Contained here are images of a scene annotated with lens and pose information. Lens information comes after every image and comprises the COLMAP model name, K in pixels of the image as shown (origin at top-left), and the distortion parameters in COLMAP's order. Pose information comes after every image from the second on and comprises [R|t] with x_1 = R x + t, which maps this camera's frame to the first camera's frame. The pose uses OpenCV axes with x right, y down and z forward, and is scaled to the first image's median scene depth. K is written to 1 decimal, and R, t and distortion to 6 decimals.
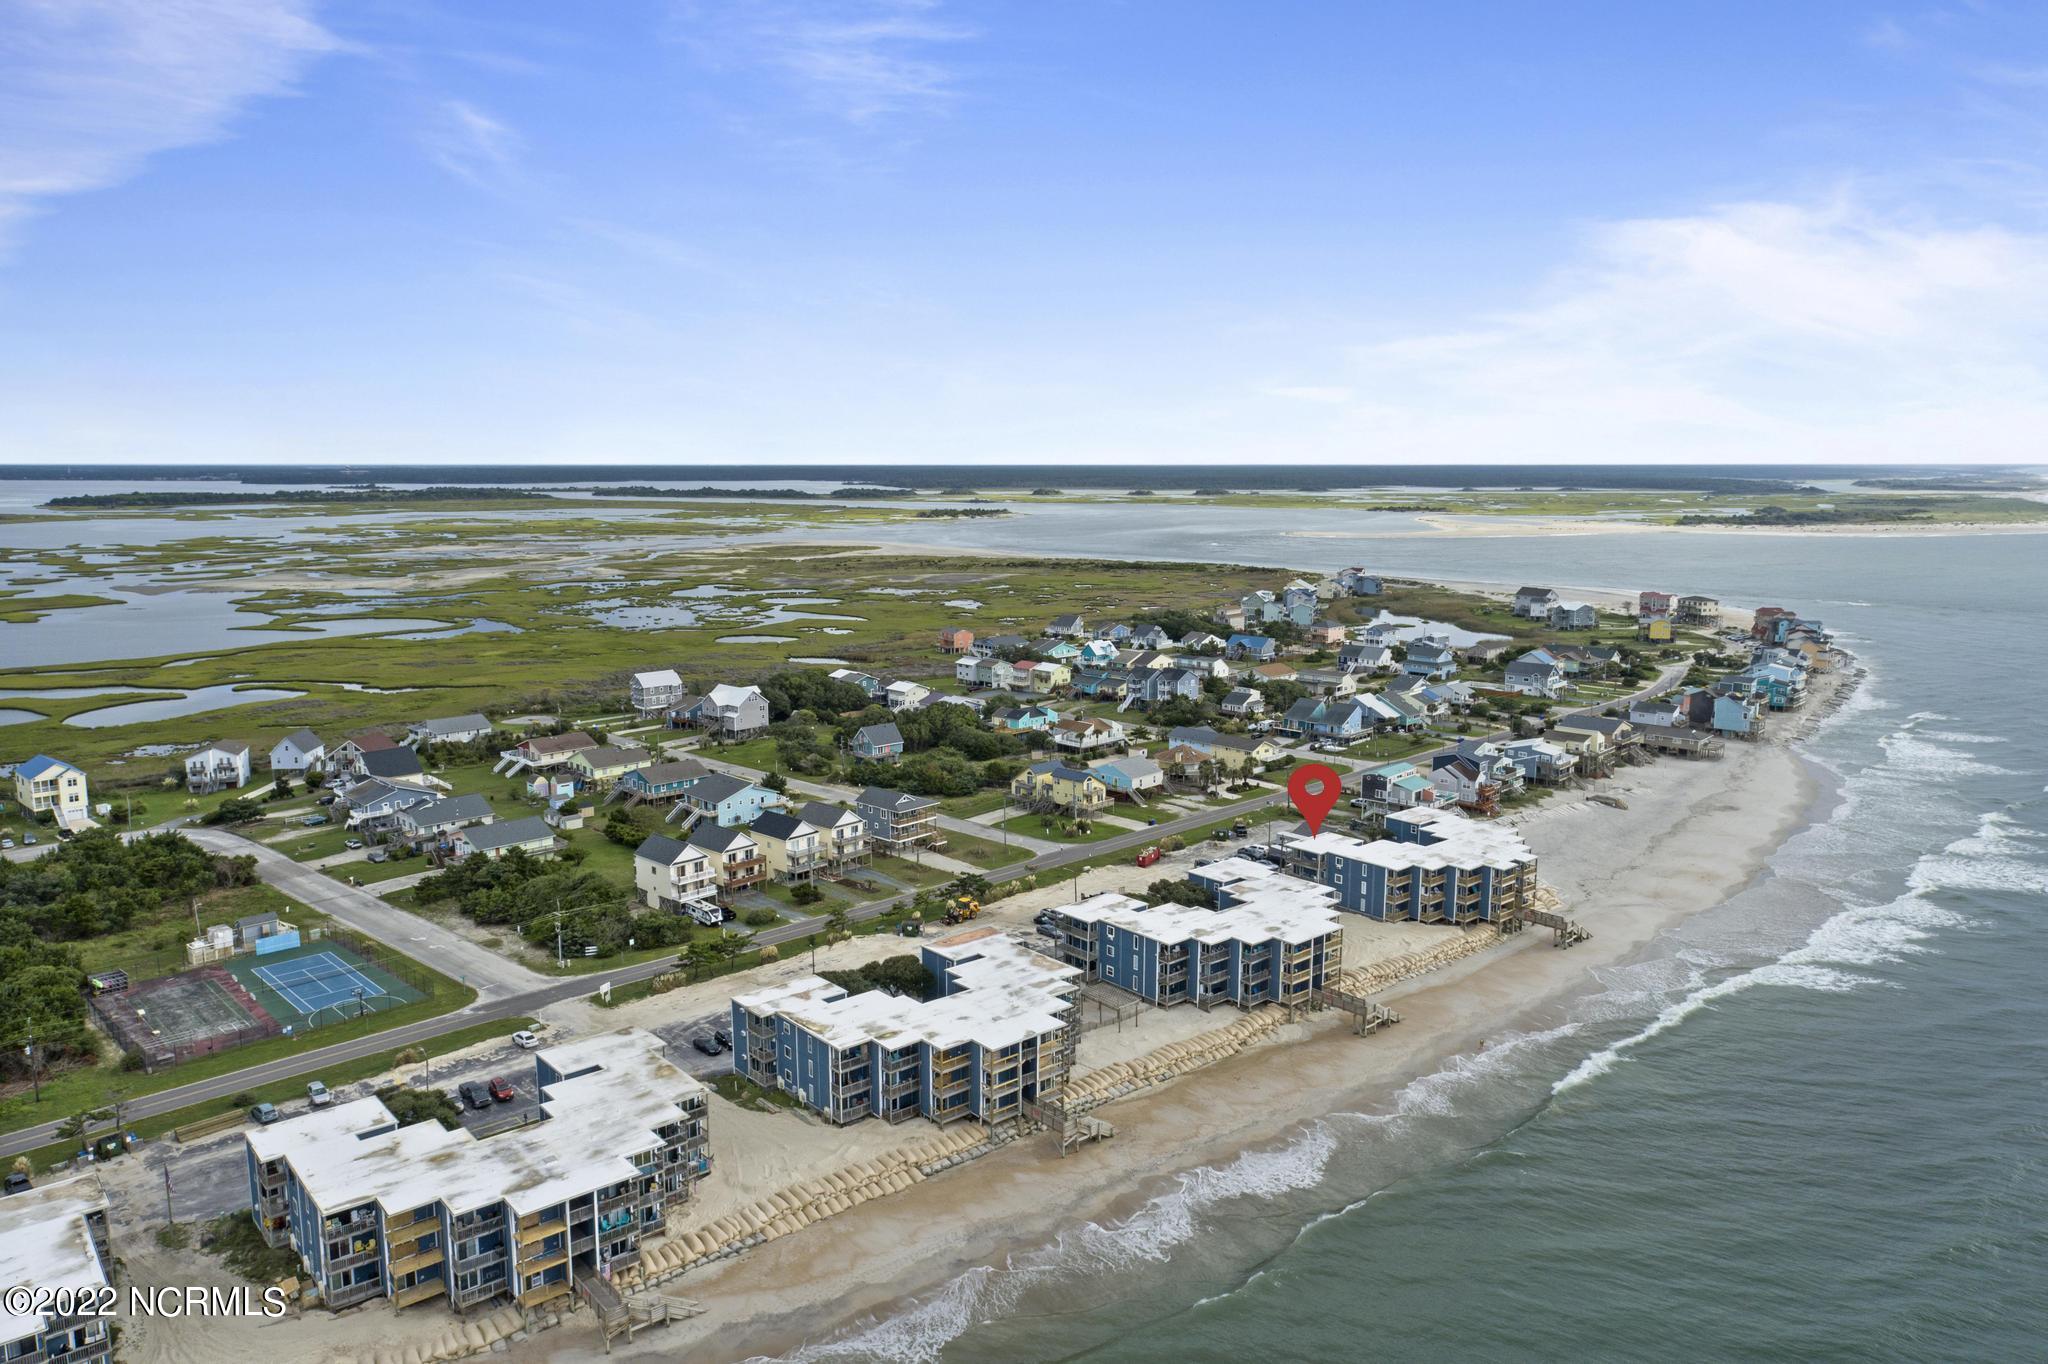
lens RADIAL K [[1372.6, 0, 1024.0], [0, 1372.6, 682.0], [0, 0, 1]] dist [0.000922, 0.016195]
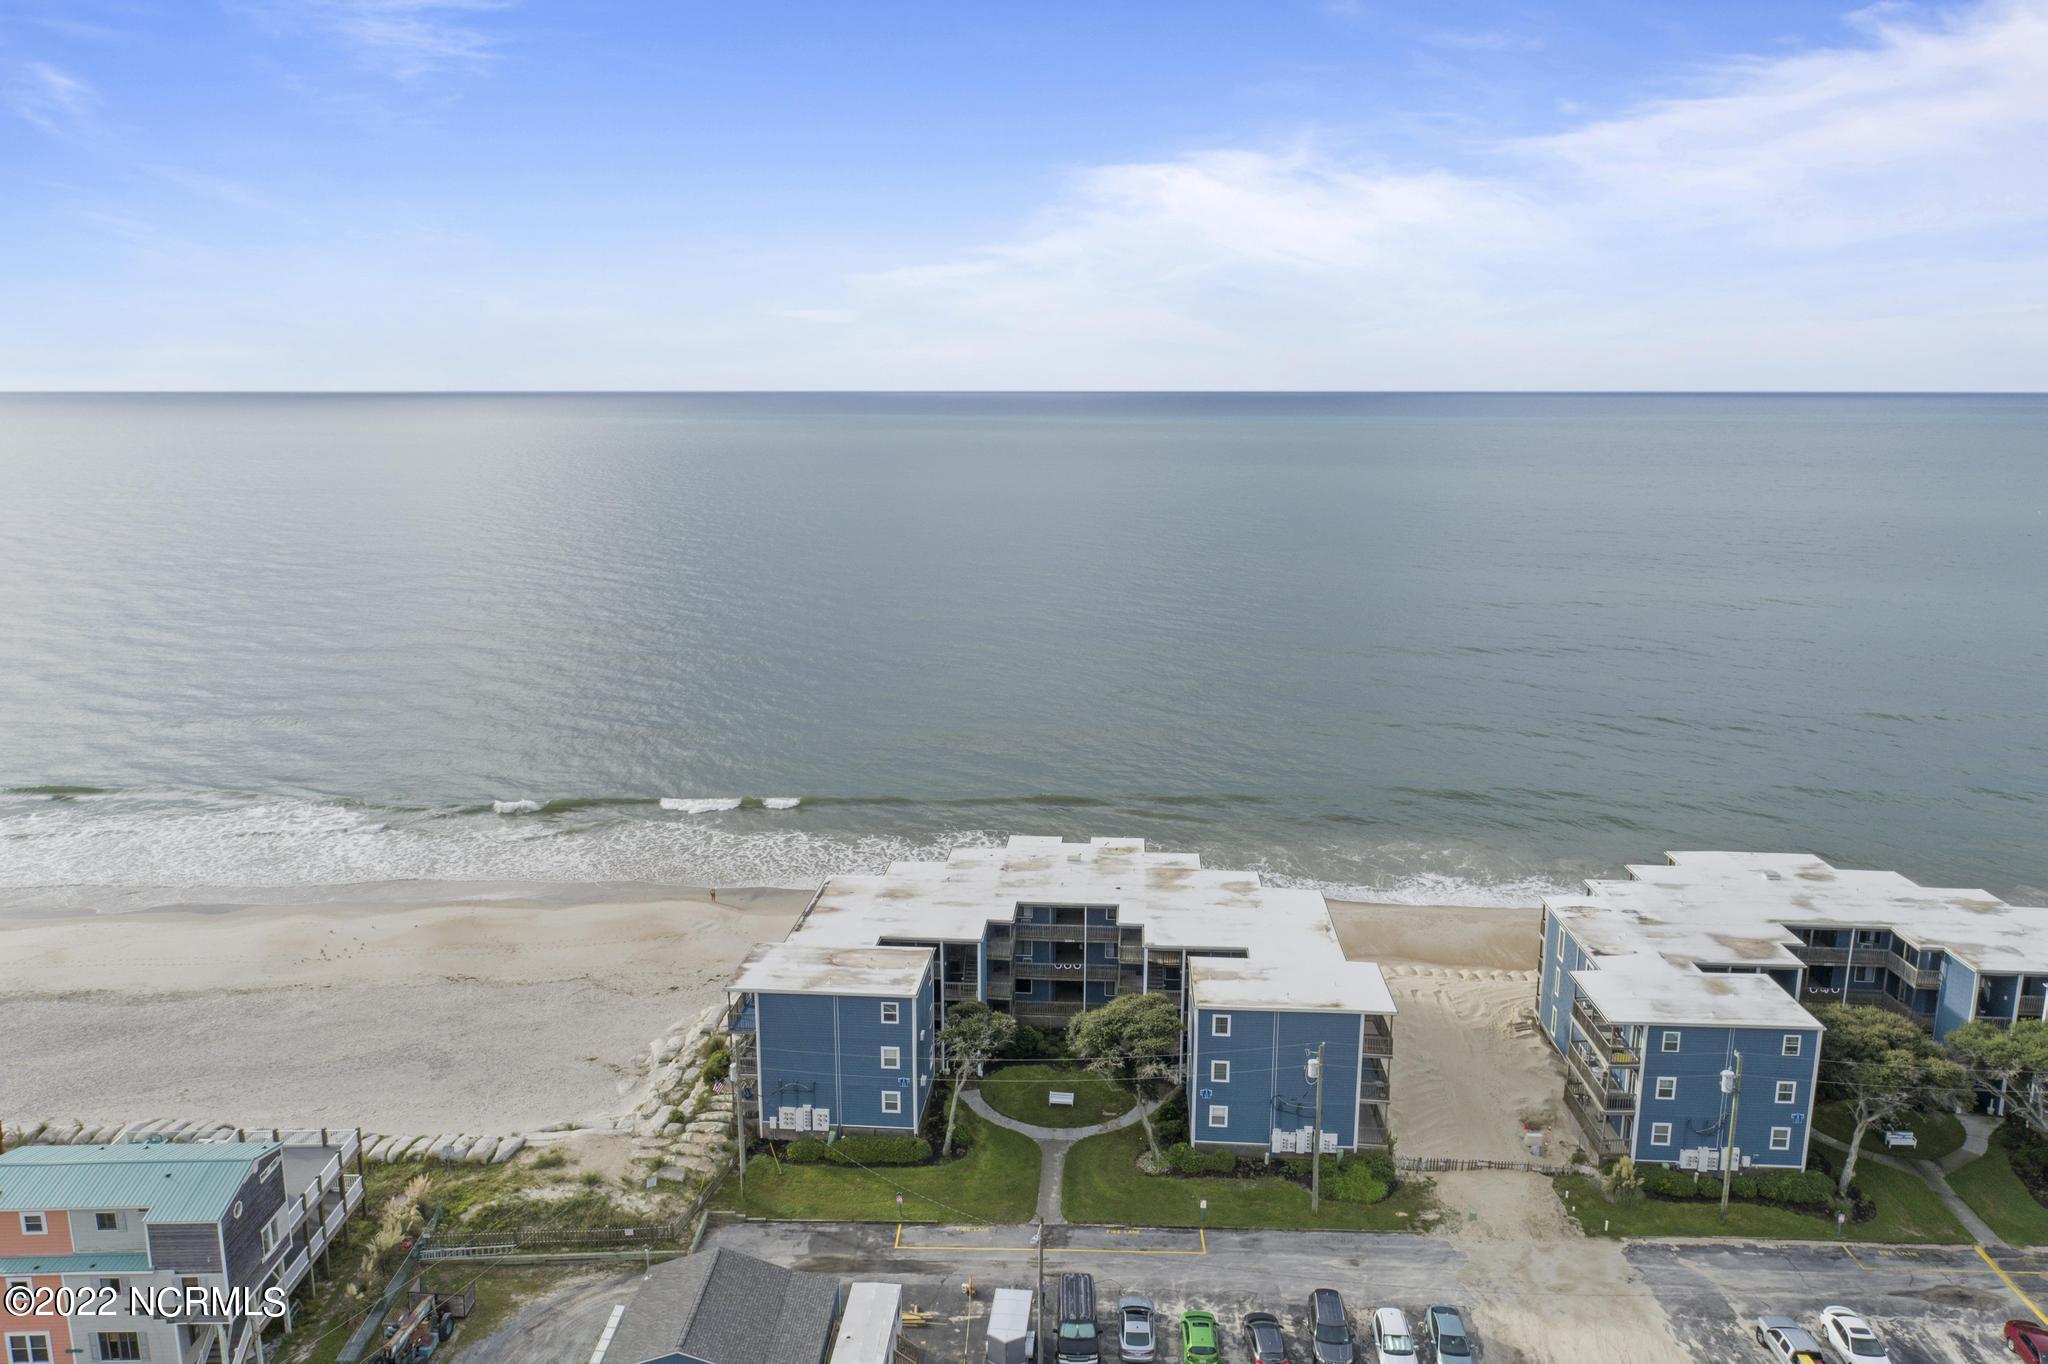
lens RADIAL K [[1426.8, 0, 1024.0], [0, 1426.8, 682.0], [0, 0, 1]] dist [-0.001260, 0.000623]
pose [[-0.713197, -0.155075, 0.683594, 0.023409], [0.112702, 0.937166, 0.330180, -0.082818], [-0.691844, 0.312526, -0.650907, 1.164734]]
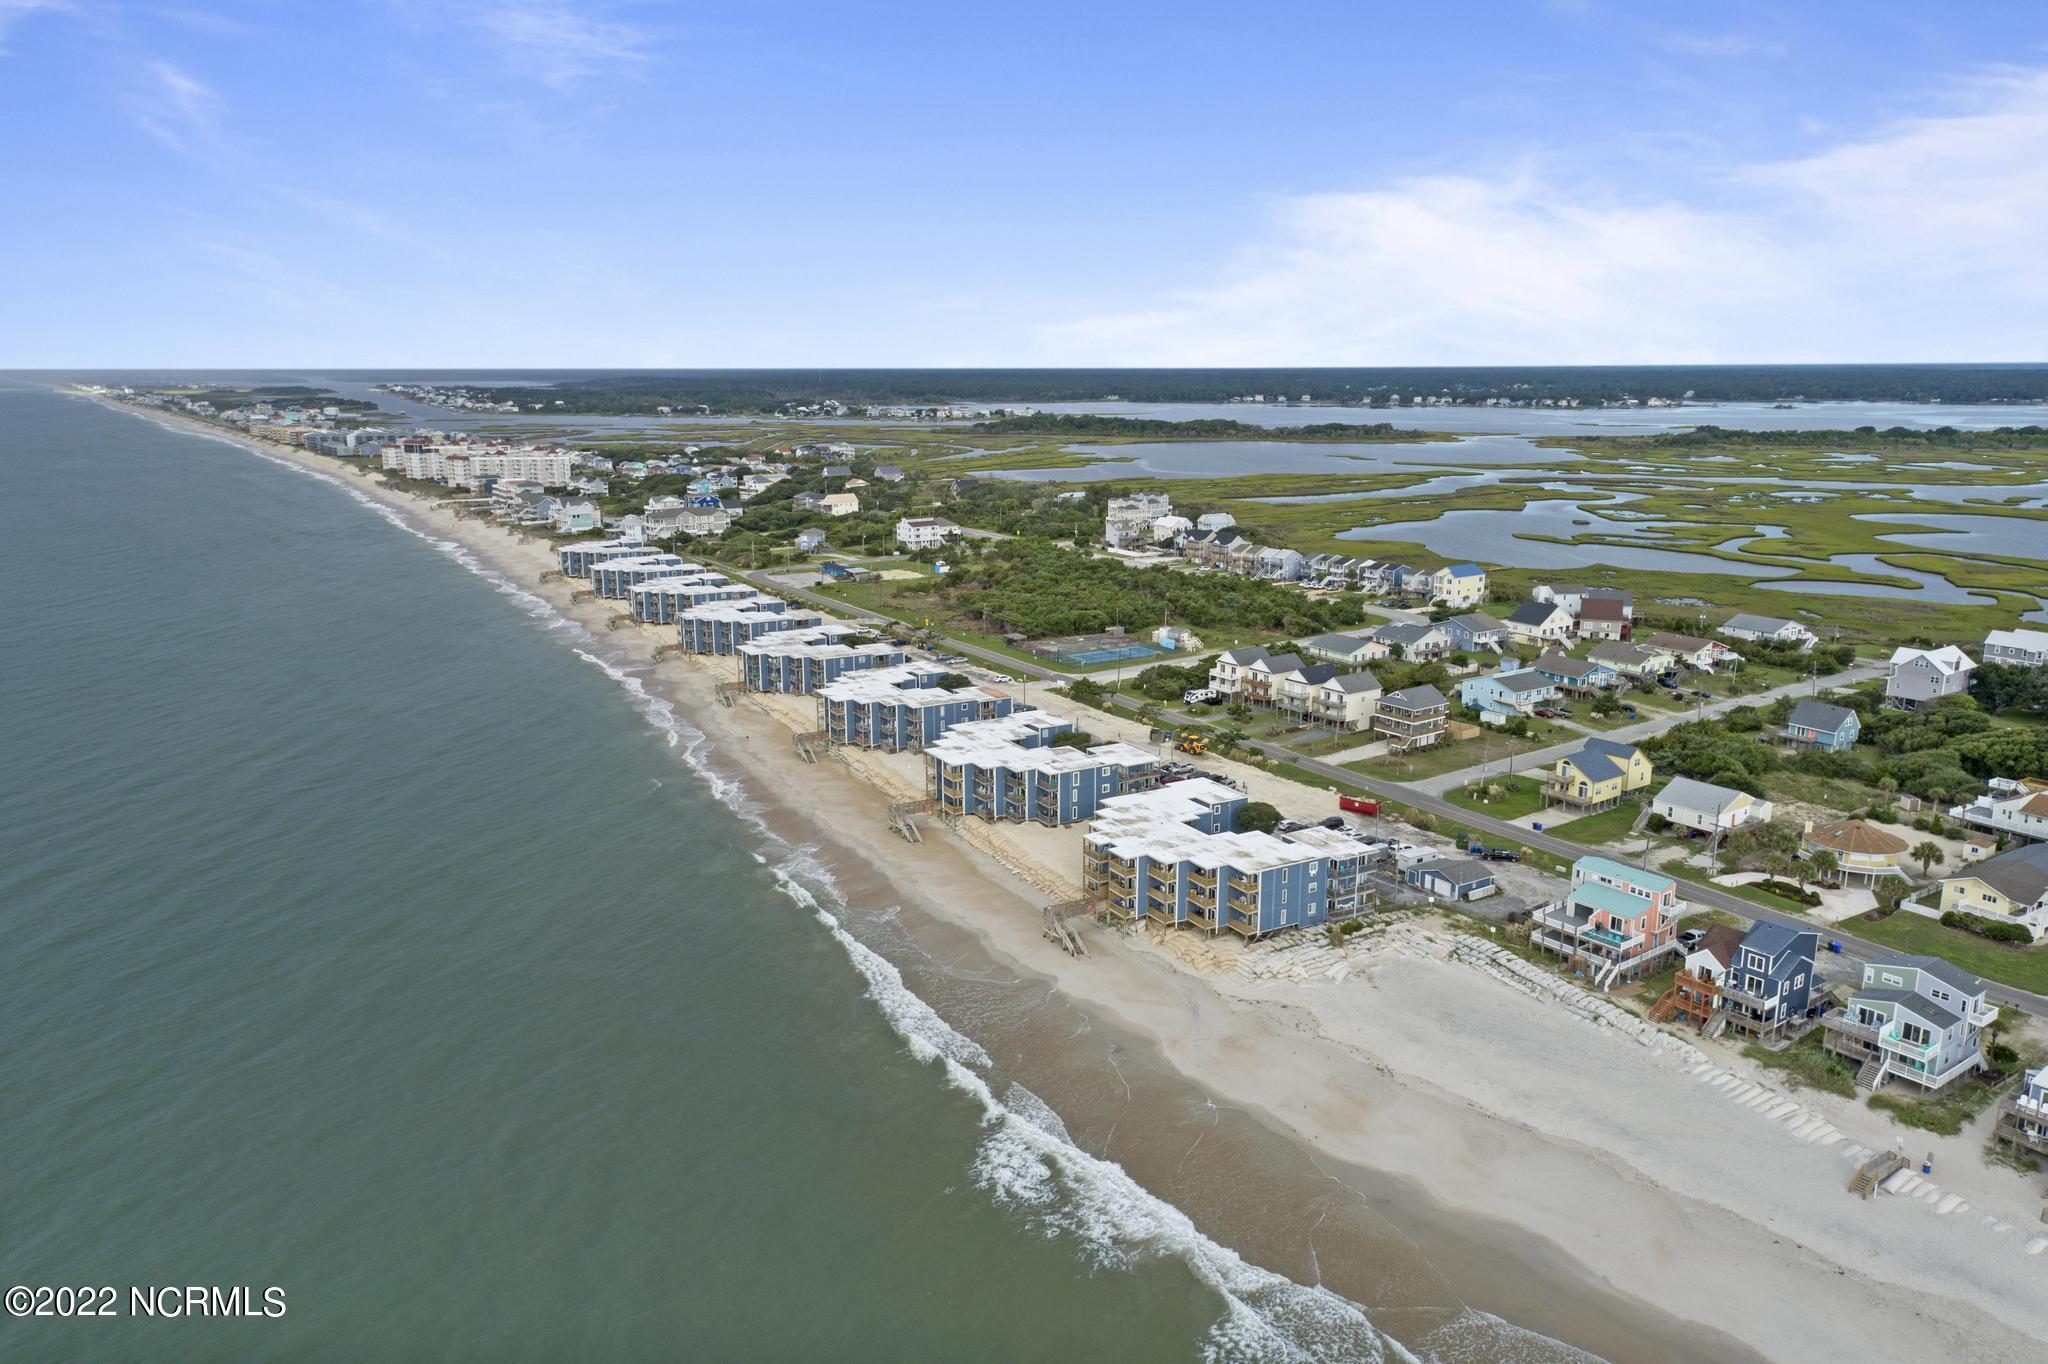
lens RADIAL K [[1388.2, 0, 1027.0], [0, 1388.2, 730.5], [0, 0, 1]] dist [-0.000521, 0.008090]
pose [[-0.194658, 0.249514, -0.948605, 1.021590], [-0.150524, 0.948050, 0.280256, -0.149116], [0.969253, 0.197342, -0.146987, 0.930473]]
